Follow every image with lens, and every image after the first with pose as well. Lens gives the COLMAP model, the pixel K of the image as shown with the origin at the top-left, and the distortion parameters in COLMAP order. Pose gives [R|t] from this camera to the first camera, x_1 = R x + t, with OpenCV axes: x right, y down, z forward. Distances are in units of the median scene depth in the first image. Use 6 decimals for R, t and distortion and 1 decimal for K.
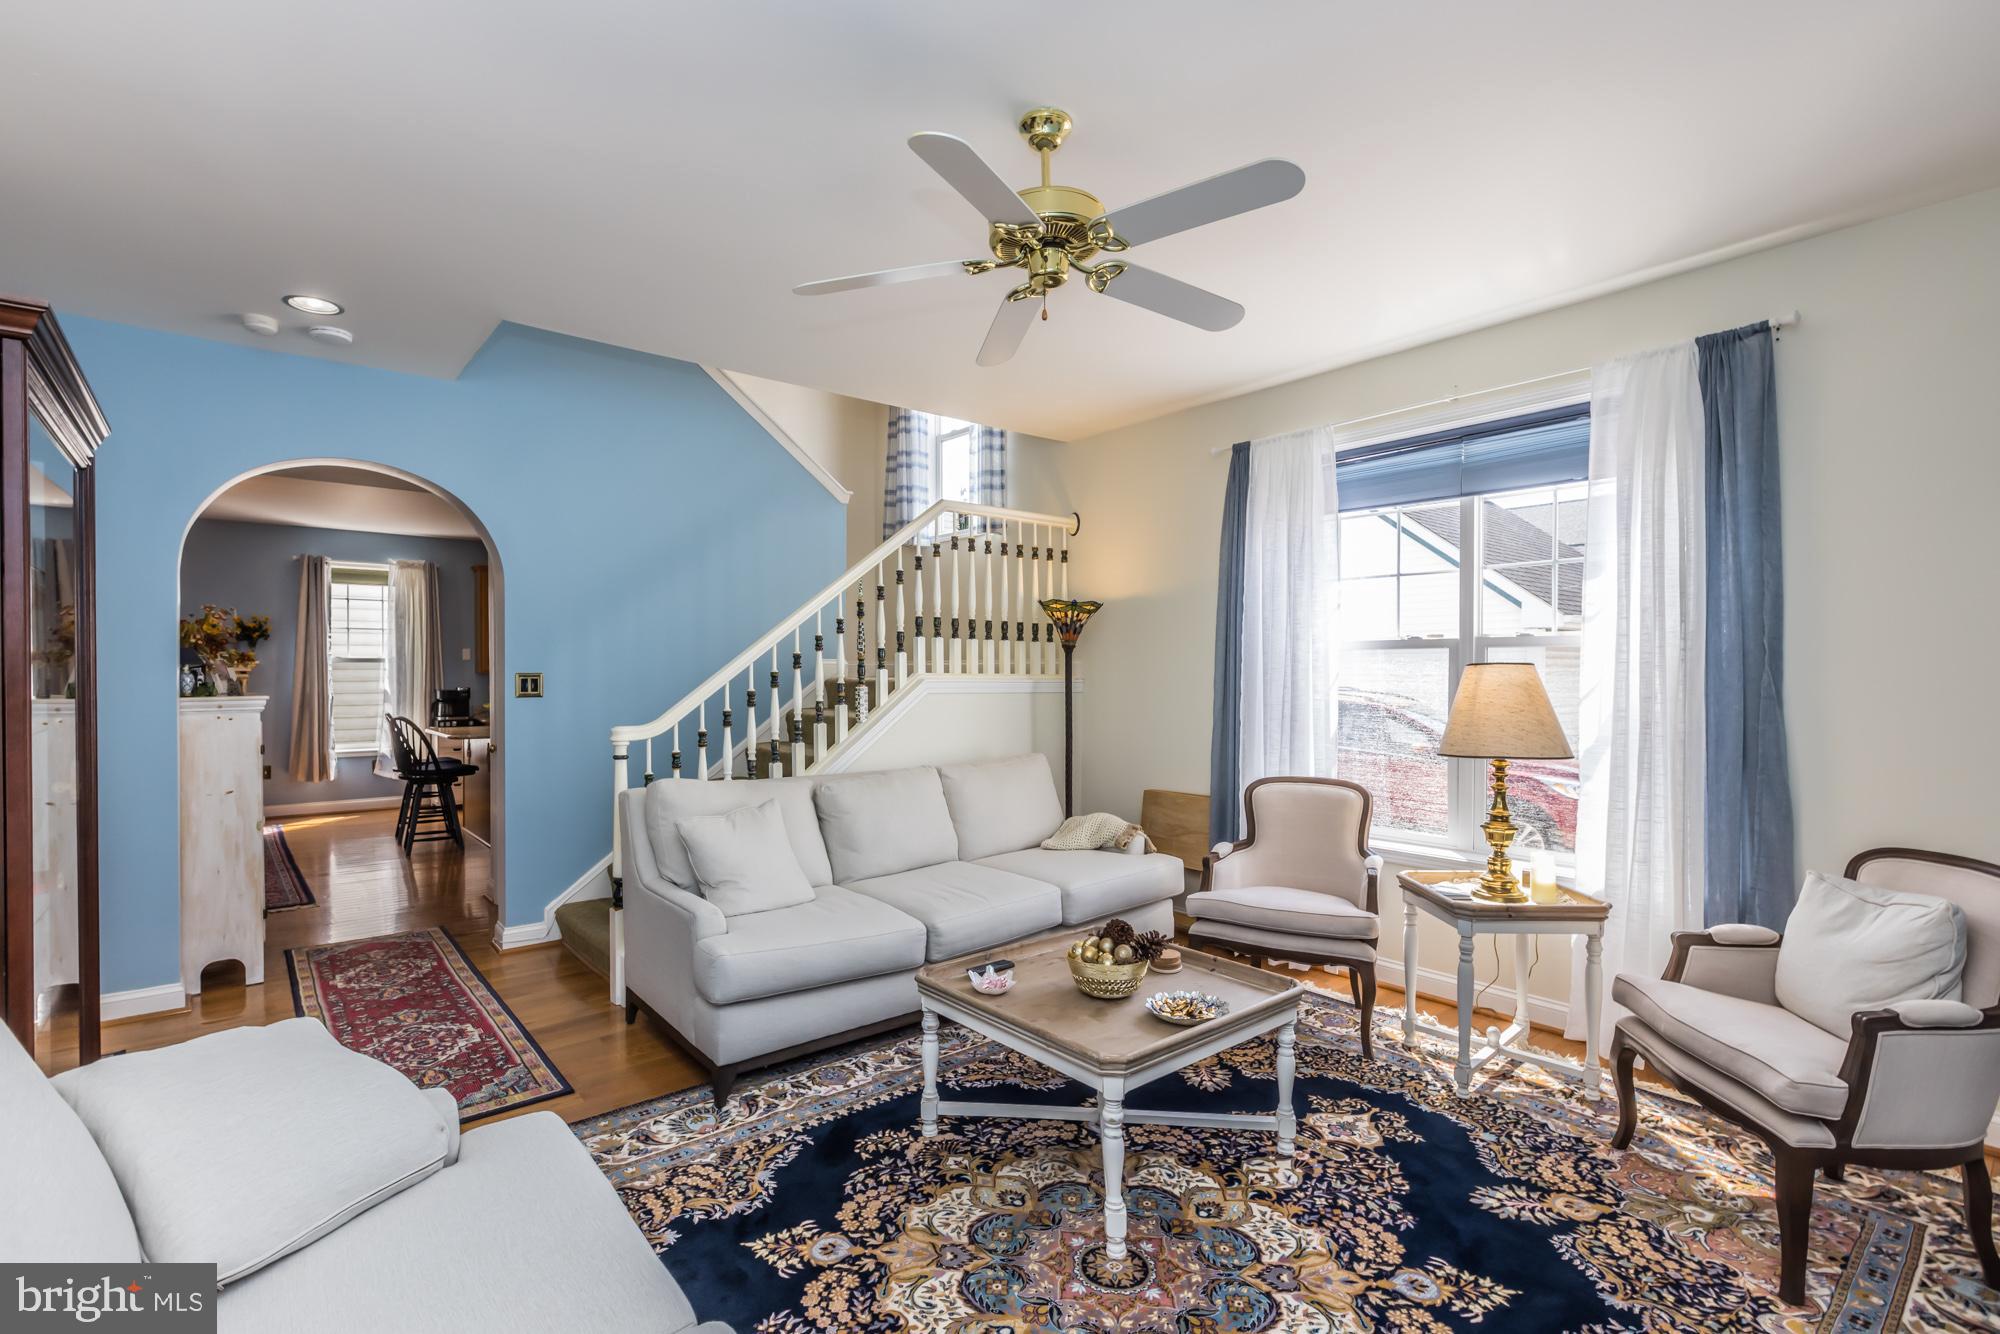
lens RADIAL K [[898.9, 0, 1003.1], [0, 898.9, 682.9], [0, 0, 1]] dist [0.000398, -0.000072]
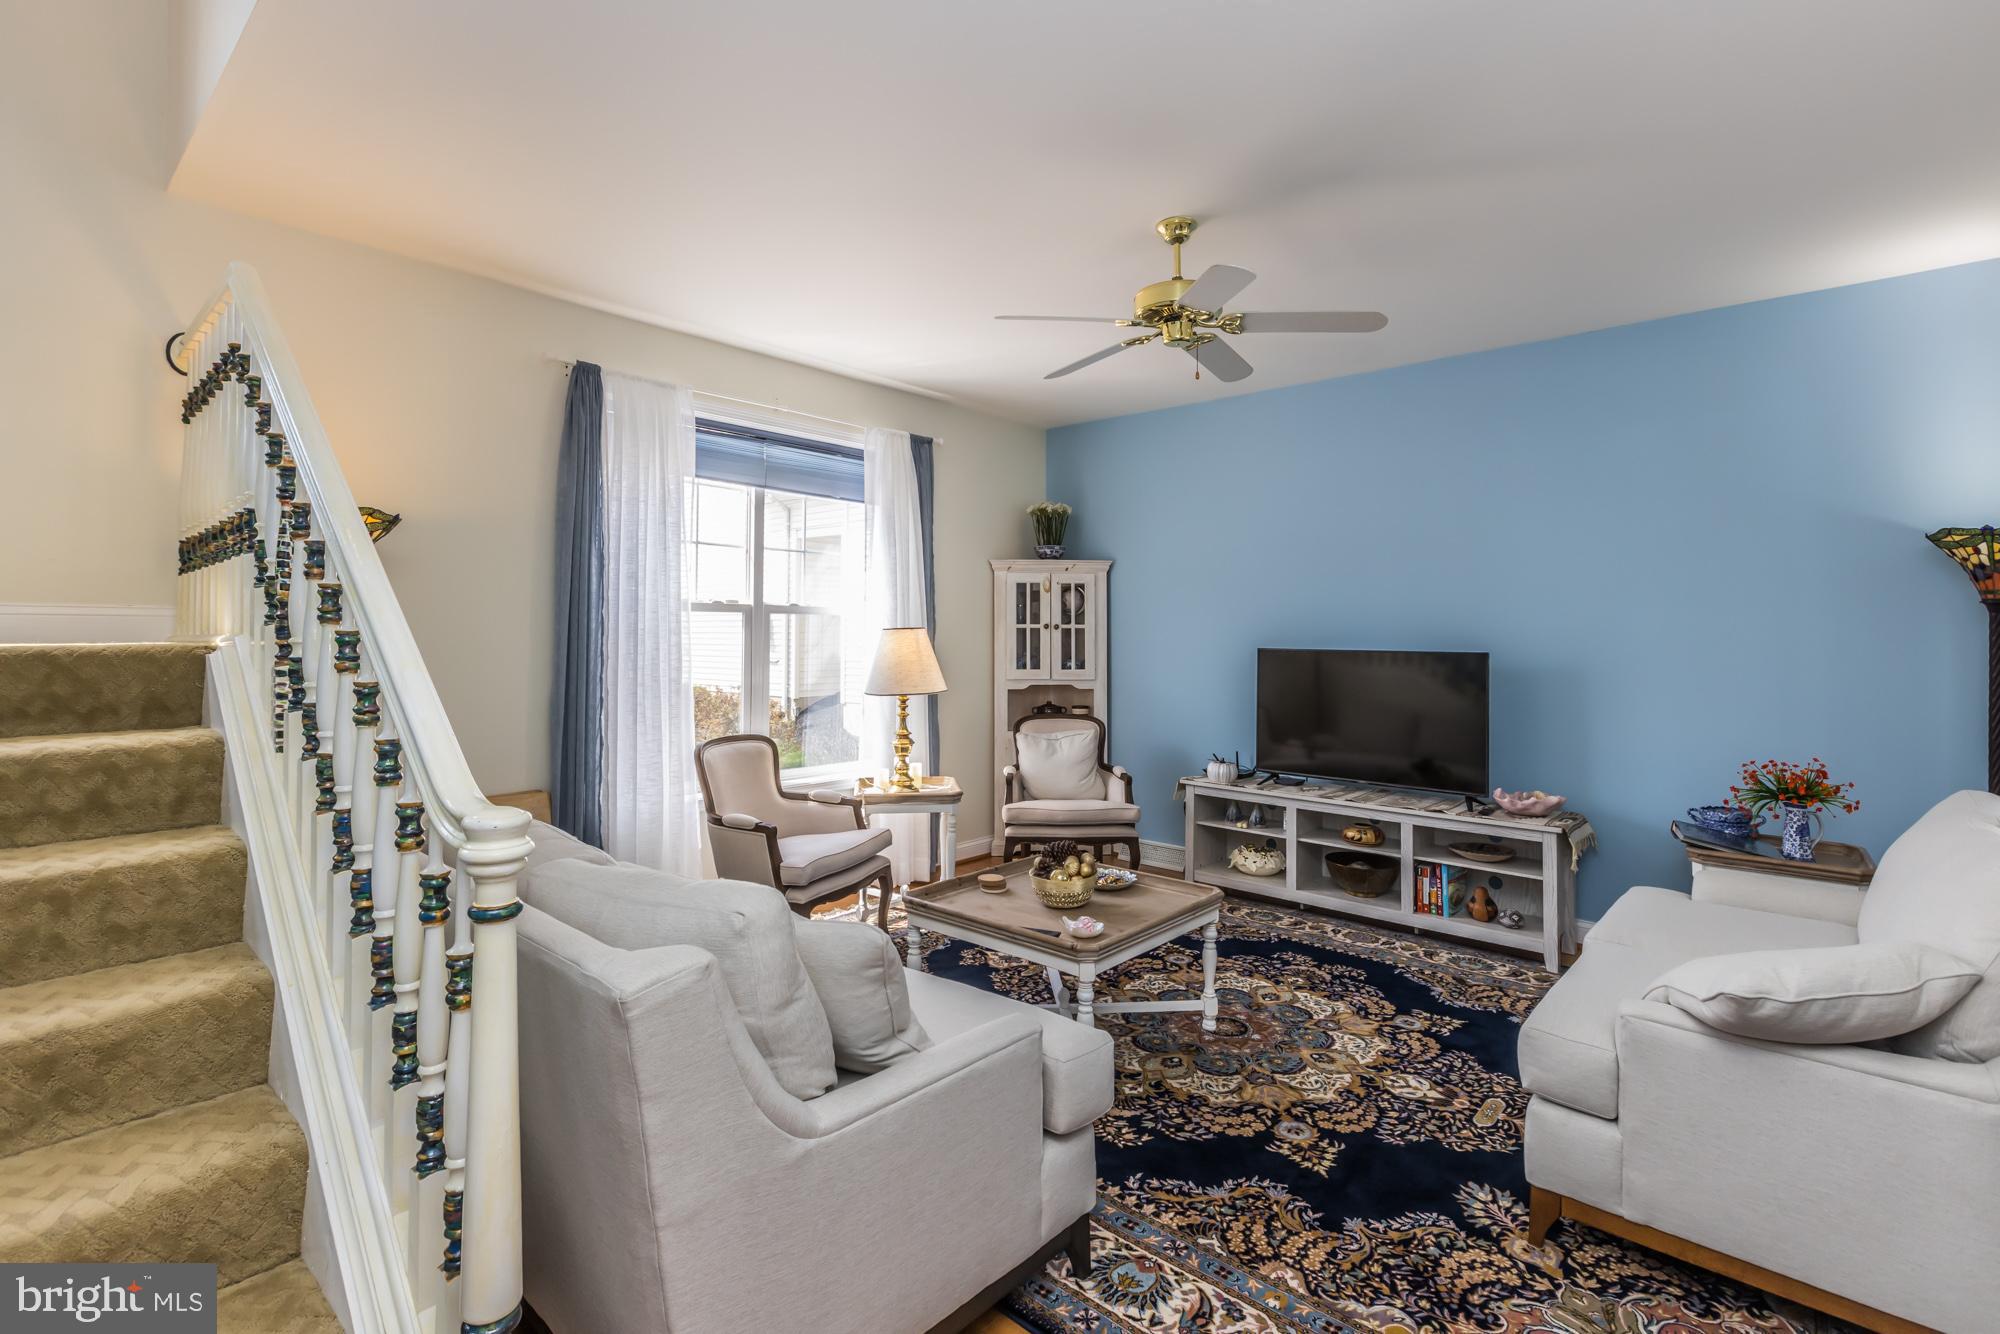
lens RADIAL K [[923.3, 0, 990.8], [0, 923.3, 613.0], [0, 0, 1]] dist [0.018242, -0.001616]
pose [[-0.126995, 0.019648, 0.991709, -0.863892], [0.008496, 0.999789, -0.018720, -0.015708], [-0.991867, 0.006048, -0.127136, 0.982793]]
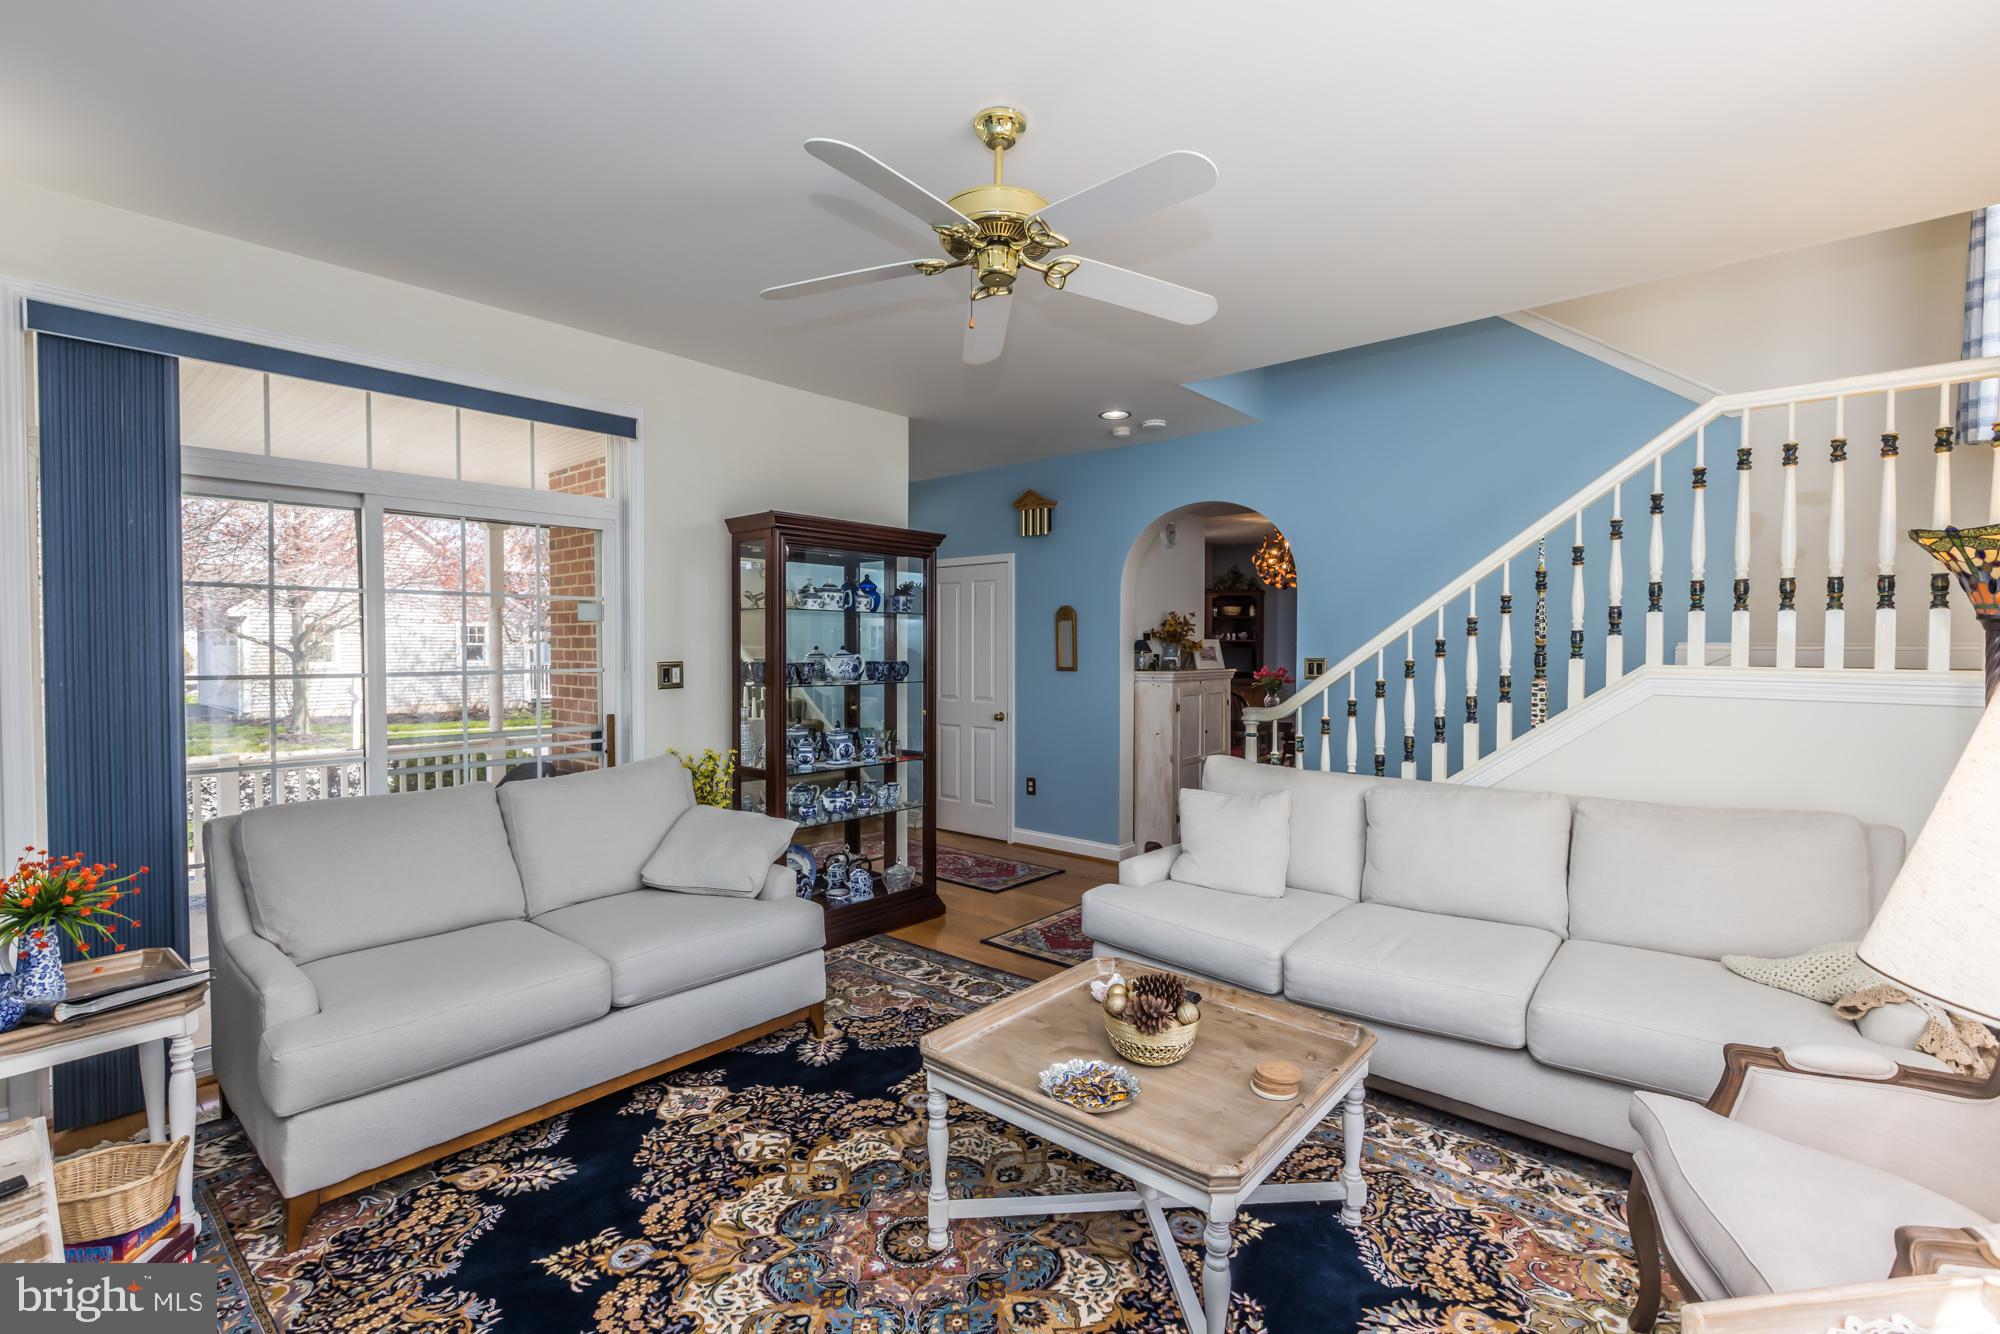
lens RADIAL K [[905.5, 0, 1001.5], [0, 905.5, 662.4], [0, 0, 1]] dist [0.008592, -0.000138]
pose [[0.163144, 0.017245, -0.986451, 0.719871], [-0.015657, 0.999767, 0.014888, -0.022224], [0.986478, 0.013016, 0.163376, 0.568011]]
